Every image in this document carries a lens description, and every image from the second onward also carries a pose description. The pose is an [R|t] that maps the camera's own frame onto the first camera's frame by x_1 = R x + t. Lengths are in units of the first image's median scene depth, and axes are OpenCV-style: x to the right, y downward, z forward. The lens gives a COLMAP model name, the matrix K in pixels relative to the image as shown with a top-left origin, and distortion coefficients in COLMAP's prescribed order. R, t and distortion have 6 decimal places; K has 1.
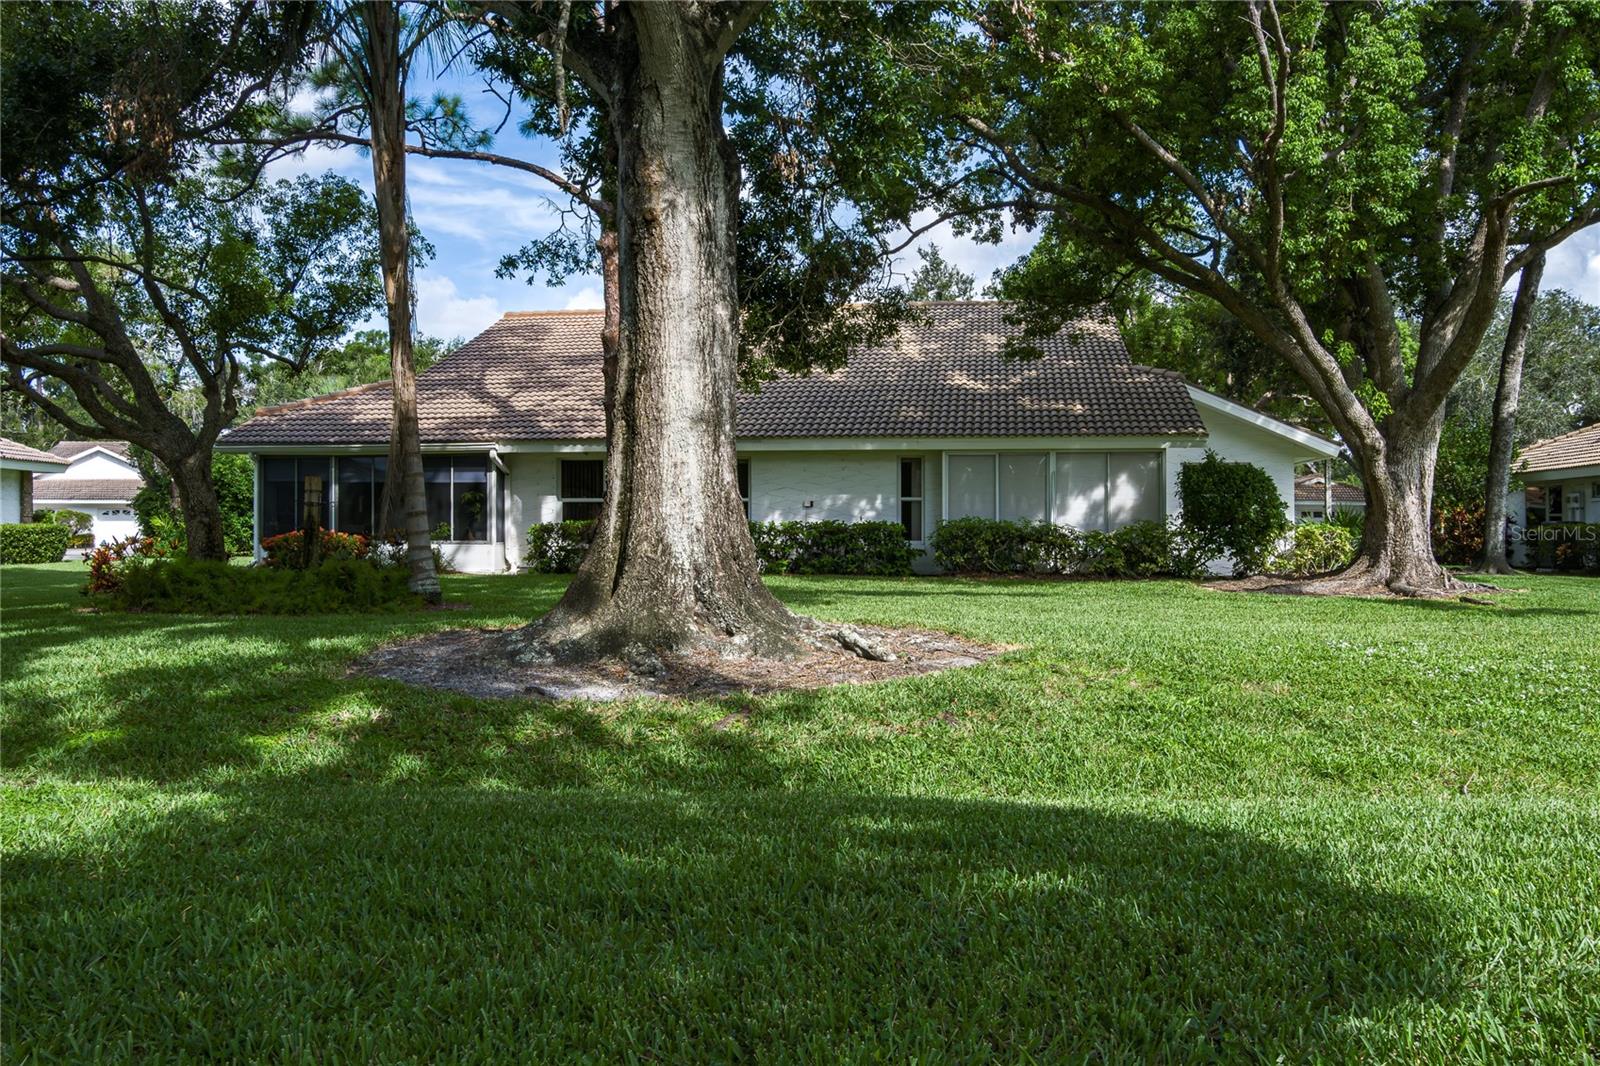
lens RADIAL K [[1306.8, 0, 796.3], [0, 1306.8, 554.7], [0, 0, 1]] dist [-0.062523, 0.007461]
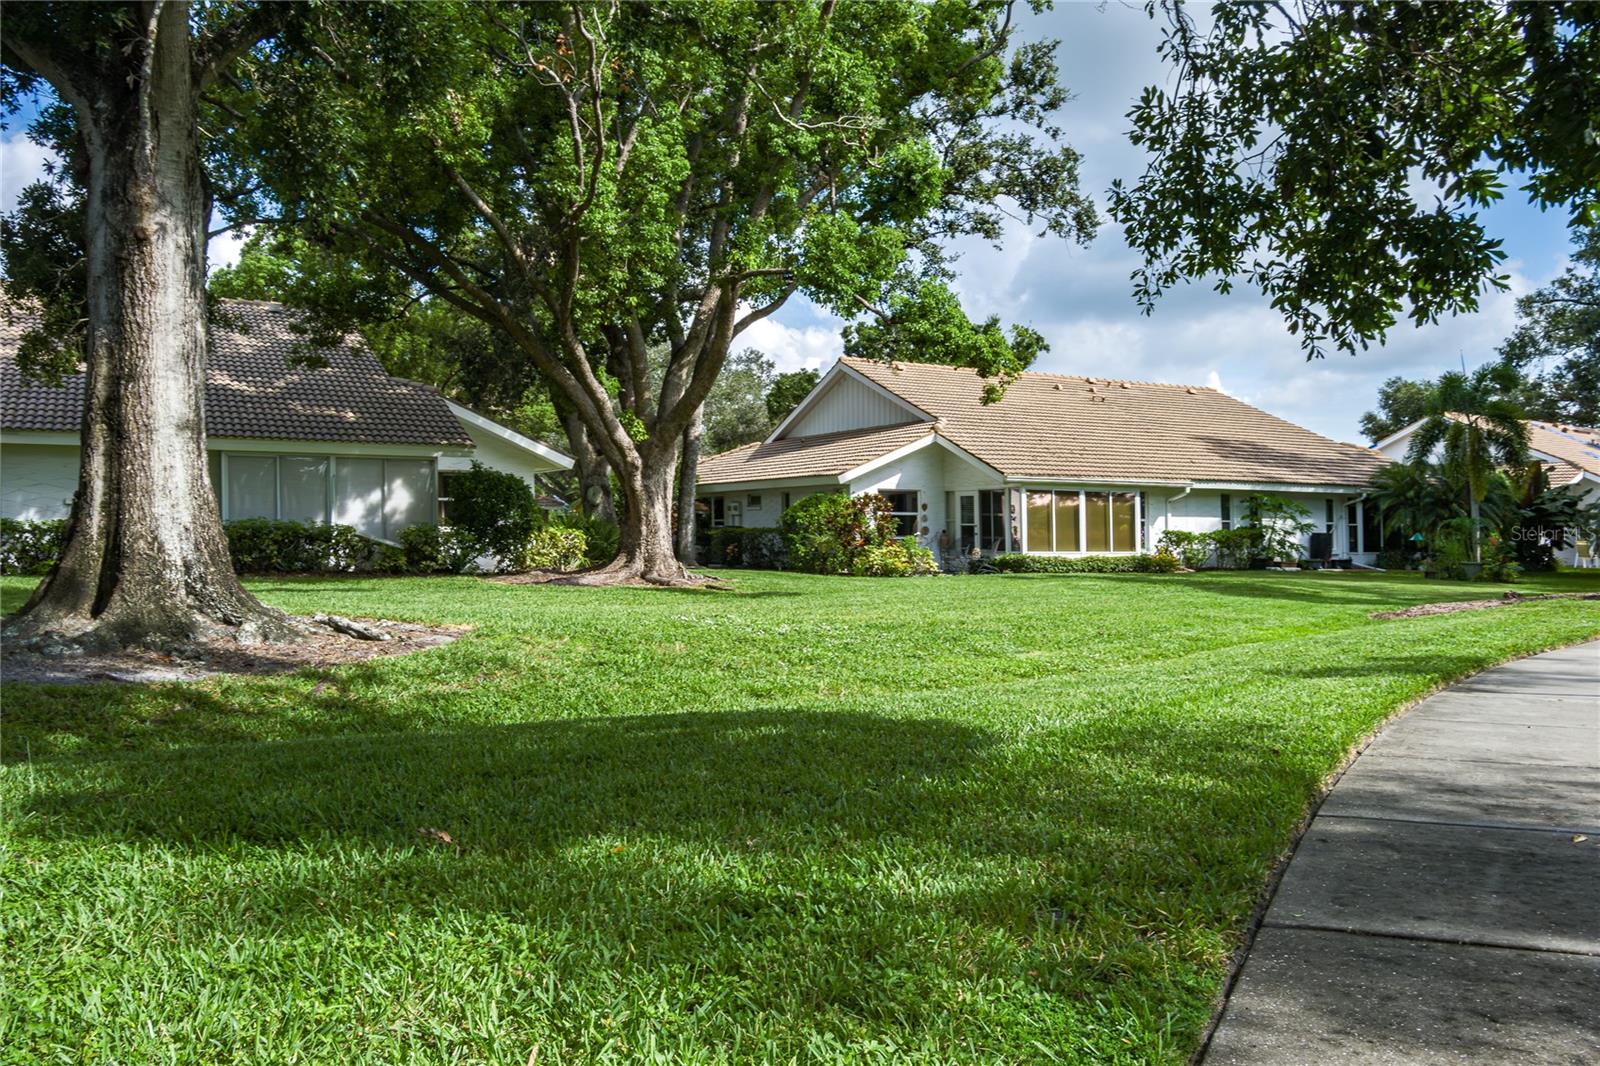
lens RADIAL K [[1306.8, 0, 796.3], [0, 1306.8, 554.7], [0, 0, 1]] dist [-0.062523, 0.007461]
pose [[0.804144, -0.003869, 0.594422, -0.173182], [0.004170, 0.999991, 0.000868, 0.002019], [-0.594420, 0.001780, 0.804153, -0.093127]]
